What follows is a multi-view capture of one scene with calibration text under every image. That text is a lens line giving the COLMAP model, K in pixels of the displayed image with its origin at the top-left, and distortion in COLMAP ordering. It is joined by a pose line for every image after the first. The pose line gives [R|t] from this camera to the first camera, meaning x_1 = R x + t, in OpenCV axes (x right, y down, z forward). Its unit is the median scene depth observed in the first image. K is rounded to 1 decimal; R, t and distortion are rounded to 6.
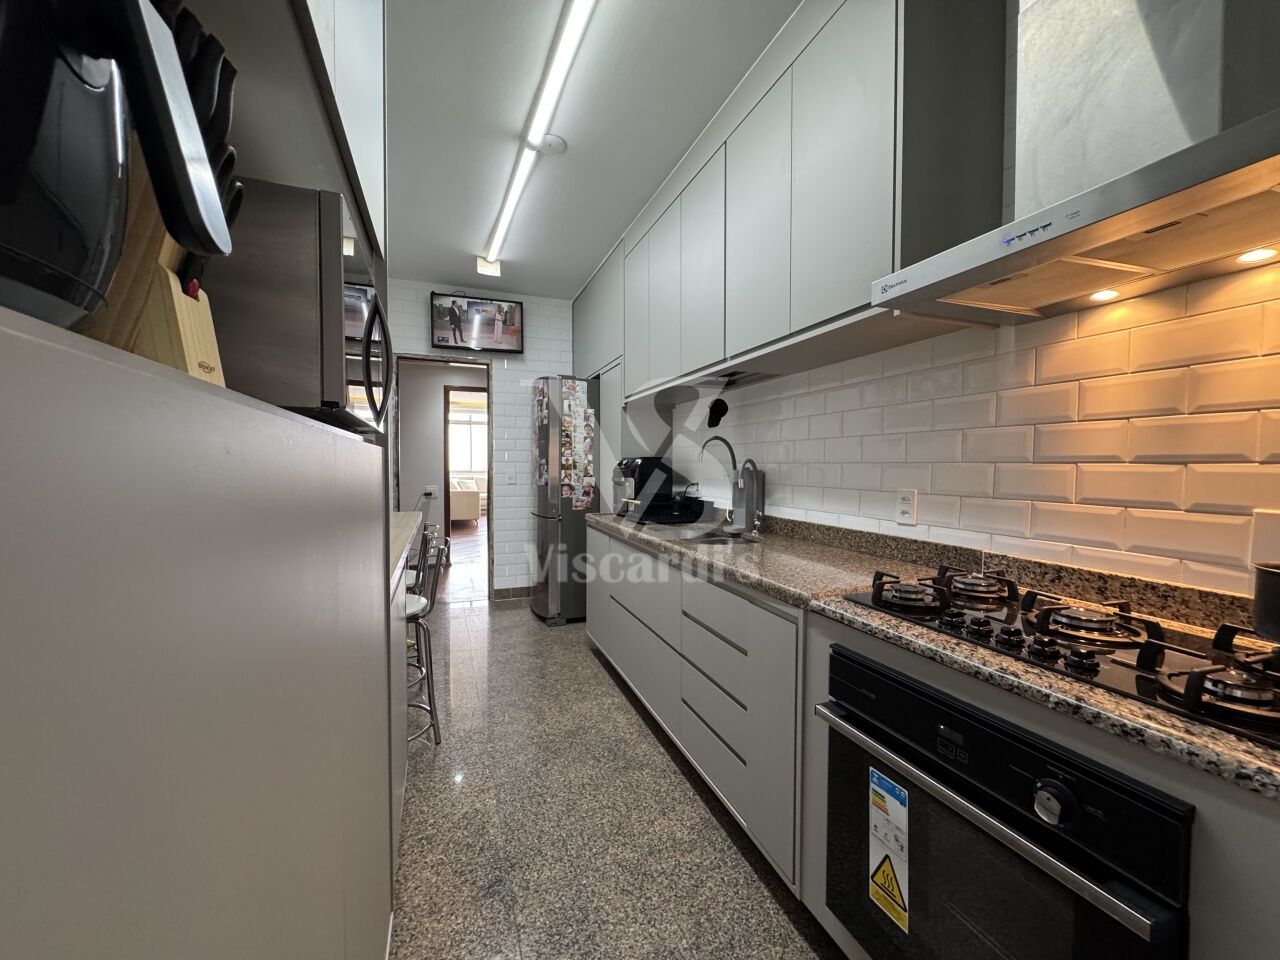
lens RADIAL K [[509.3, 0, 638.3], [0, 509.3, 480.5], [0, 0, 1]] dist [-0.003627, 0.000641]
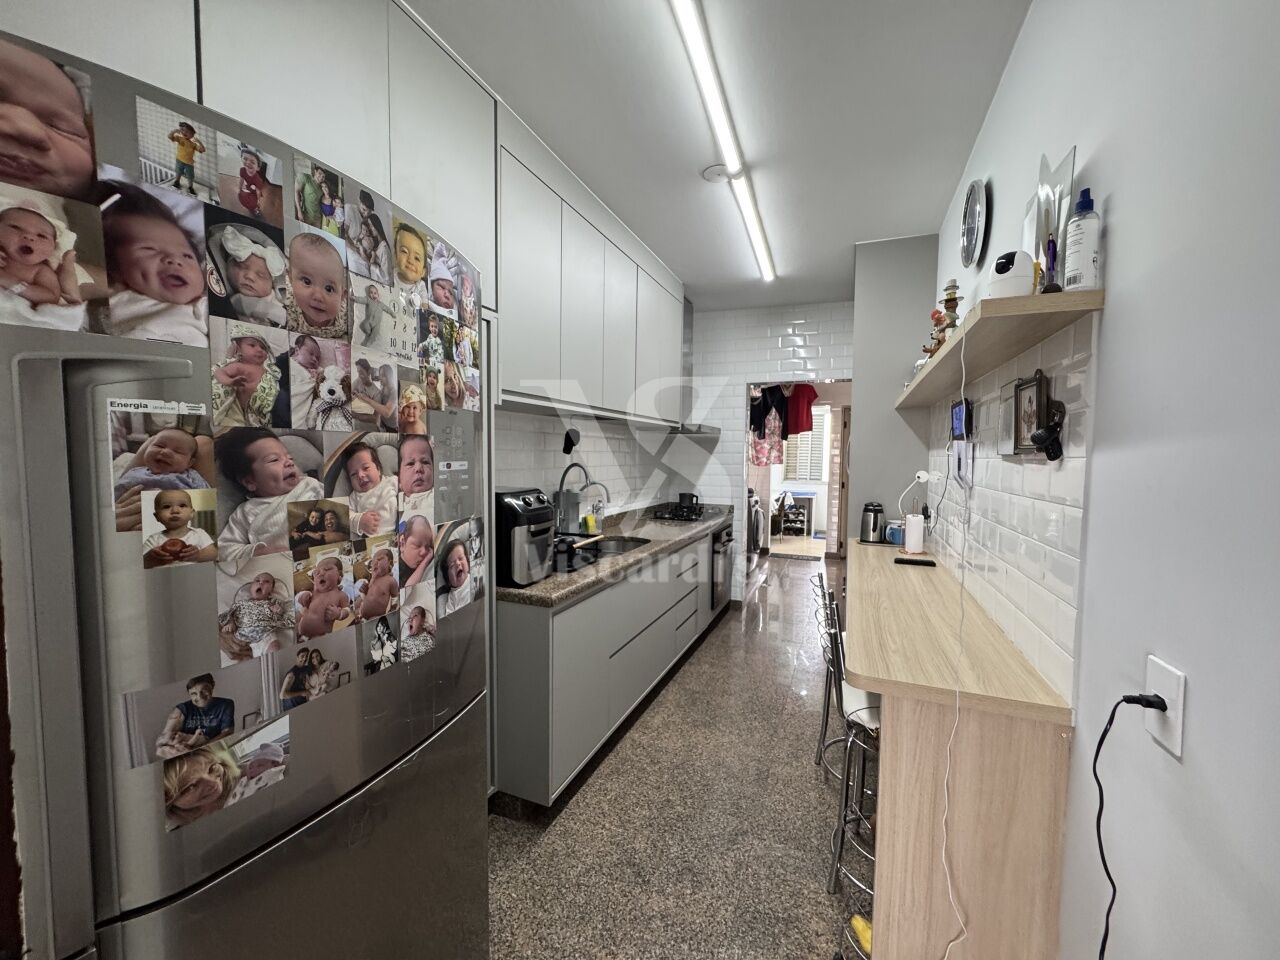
lens RADIAL K [[509.3, 0, 639.2], [0, 509.3, 480.7], [0, 0, 1]] dist [-0.003627, 0.000641]
pose [[-0.728597, -0.050385, 0.683087, -0.480139], [0.006126, 0.996771, 0.080057, -0.094219], [-0.684916, 0.062514, -0.725936, 1.167799]]
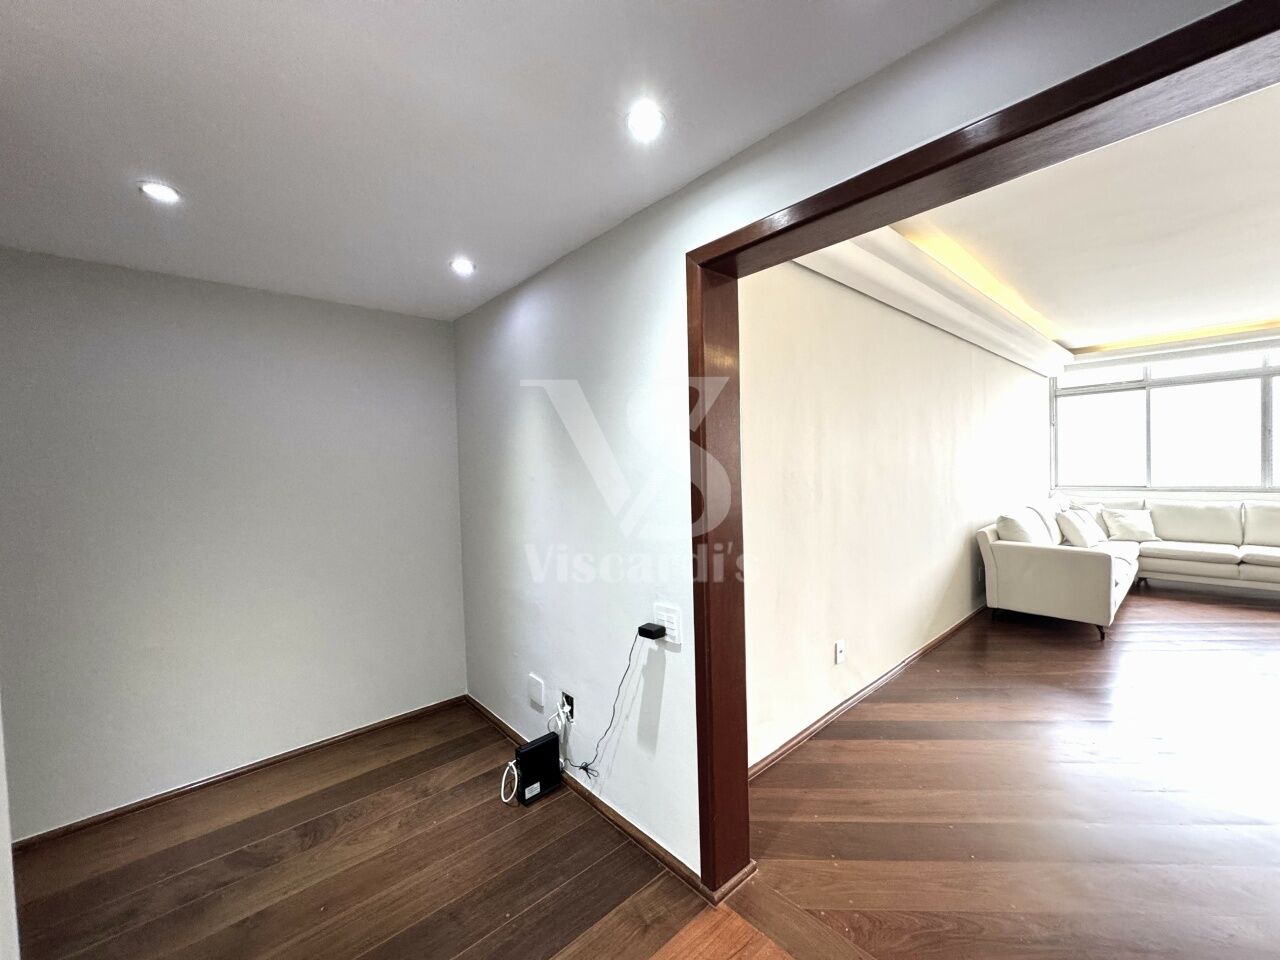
lens RADIAL K [[509.3, 0, 641.3], [0, 509.3, 475.9], [0, 0, 1]] dist [-0.003627, 0.000641]
pose [[0.357712, -0.001303, -0.933831, -0.202552], [0.002470, 0.999997, -0.000449, -0.103029], [0.933829, -0.002146, 0.357714, 1.380923]]
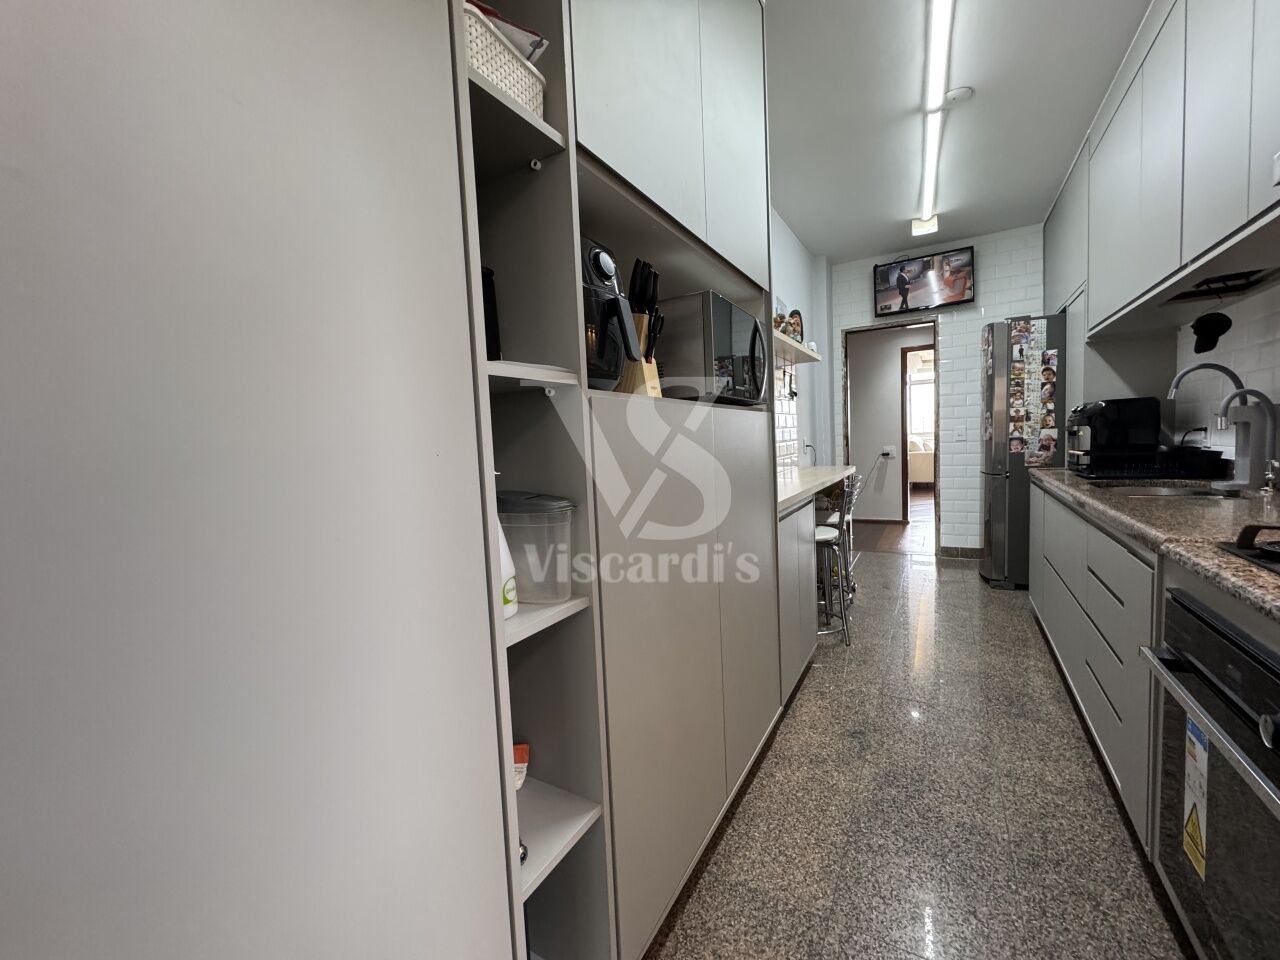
lens RADIAL K [[509.3, 0, 639.8], [0, 509.3, 479.8], [0, 0, 1]] dist [-0.003627, 0.000641]
pose [[0.623157, 0.023780, -0.781735, 0.153086], [0.027692, 0.998240, 0.052440, 0.015646], [0.781606, -0.054326, 0.621402, -0.097073]]
